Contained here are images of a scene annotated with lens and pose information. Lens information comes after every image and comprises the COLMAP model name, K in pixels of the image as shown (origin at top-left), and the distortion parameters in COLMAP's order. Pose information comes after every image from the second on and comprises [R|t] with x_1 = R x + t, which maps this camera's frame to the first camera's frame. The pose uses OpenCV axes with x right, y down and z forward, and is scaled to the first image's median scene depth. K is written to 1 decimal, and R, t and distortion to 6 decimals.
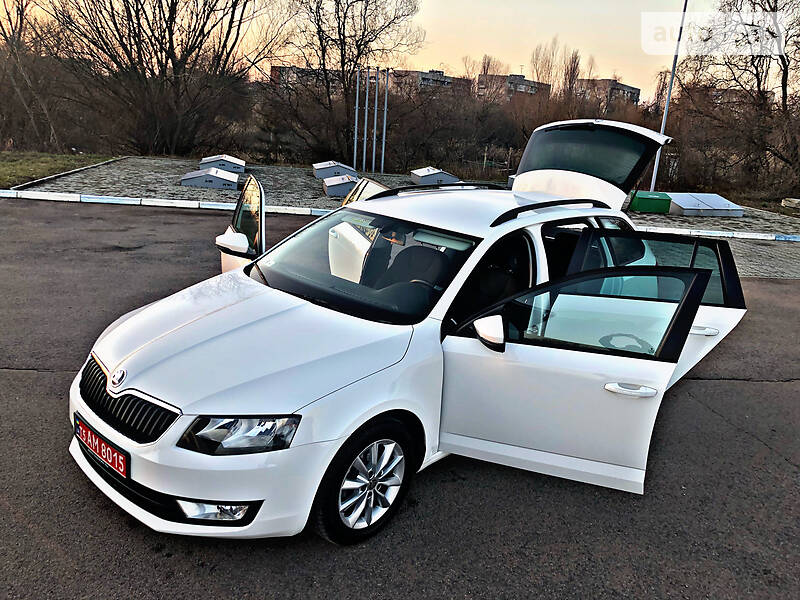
lens RADIAL K [[649.7, 0, 401.7], [0, 649.7, 301.5], [0, 0, 1]] dist [0.014292, 0.001923]
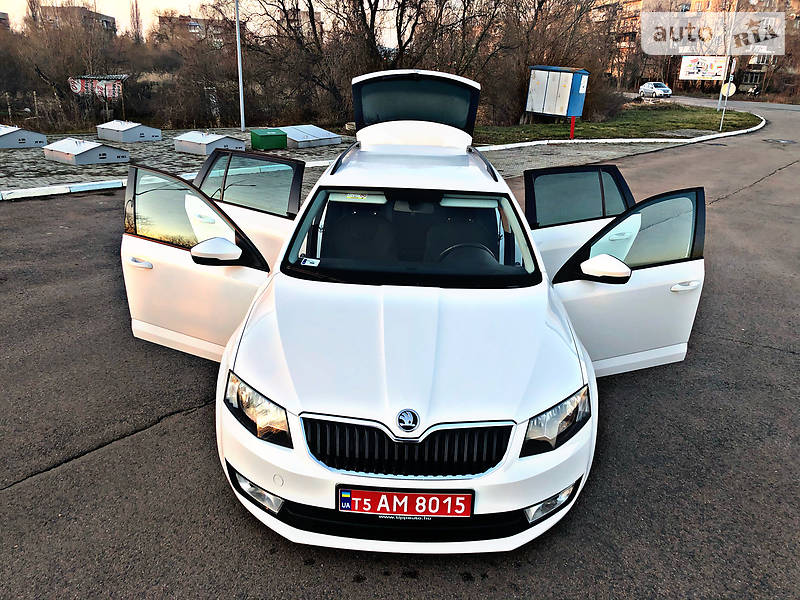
lens RADIAL K [[643.0, 0, 400.8], [0, 643.0, 297.6], [0, 0, 1]] dist [0.013404, -0.003455]
pose [[0.753000, -0.257366, 0.605602, -0.718894], [0.200789, 0.966314, 0.161001, -0.138827], [-0.626638, 0.000364, 0.779310, 0.273084]]
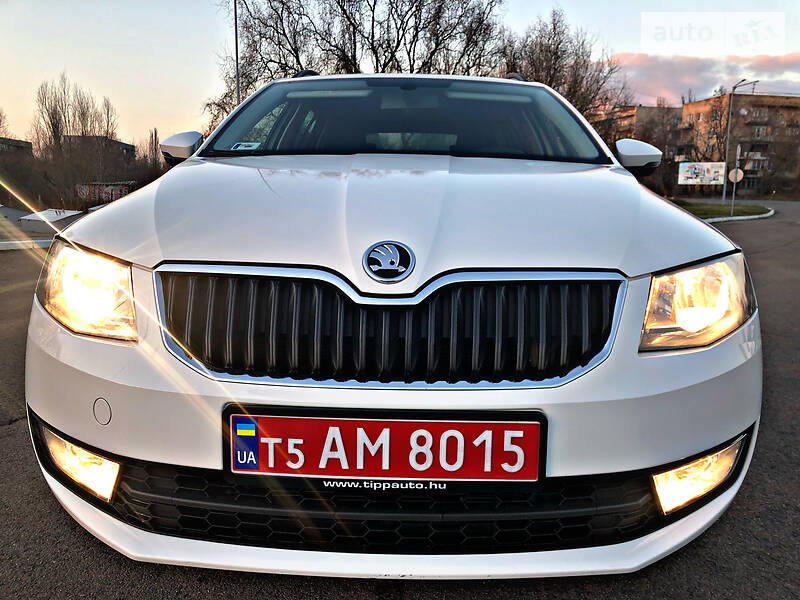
lens RADIAL K [[647.6, 0, 405.8], [0, 647.6, 304.1], [0, 0, 1]] dist [0.015457, 0.003376]
pose [[0.752668, -0.172608, 0.635372, -0.530906], [0.219324, 0.975638, 0.005234, 0.112981], [-0.620796, 0.135413, 0.772189, 0.553576]]
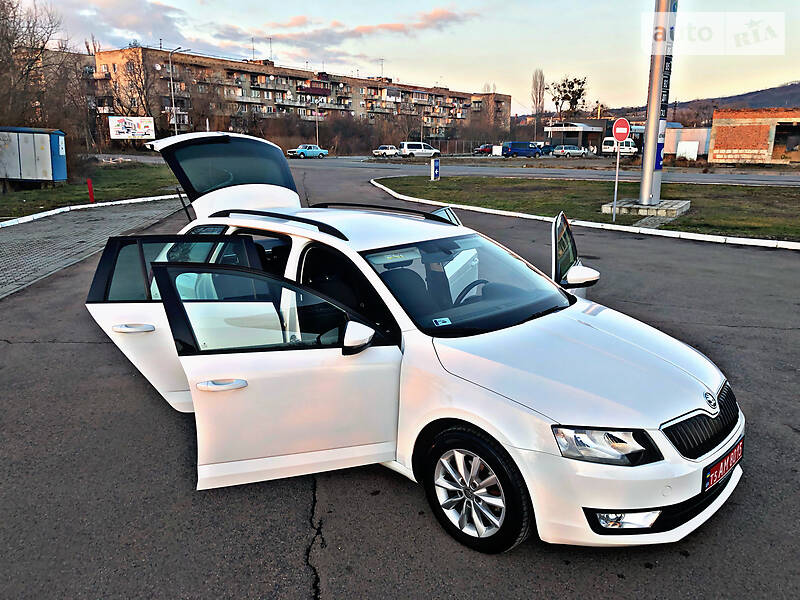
lens RADIAL K [[649.7, 0, 401.7], [0, 649.7, 301.5], [0, 0, 1]] dist [0.014292, 0.001923]
pose [[0.037076, -0.302802, 0.952332, -1.127325], [0.278476, 0.918368, 0.281161, -0.375064], [-0.959727, 0.254778, 0.118372, 1.039729]]
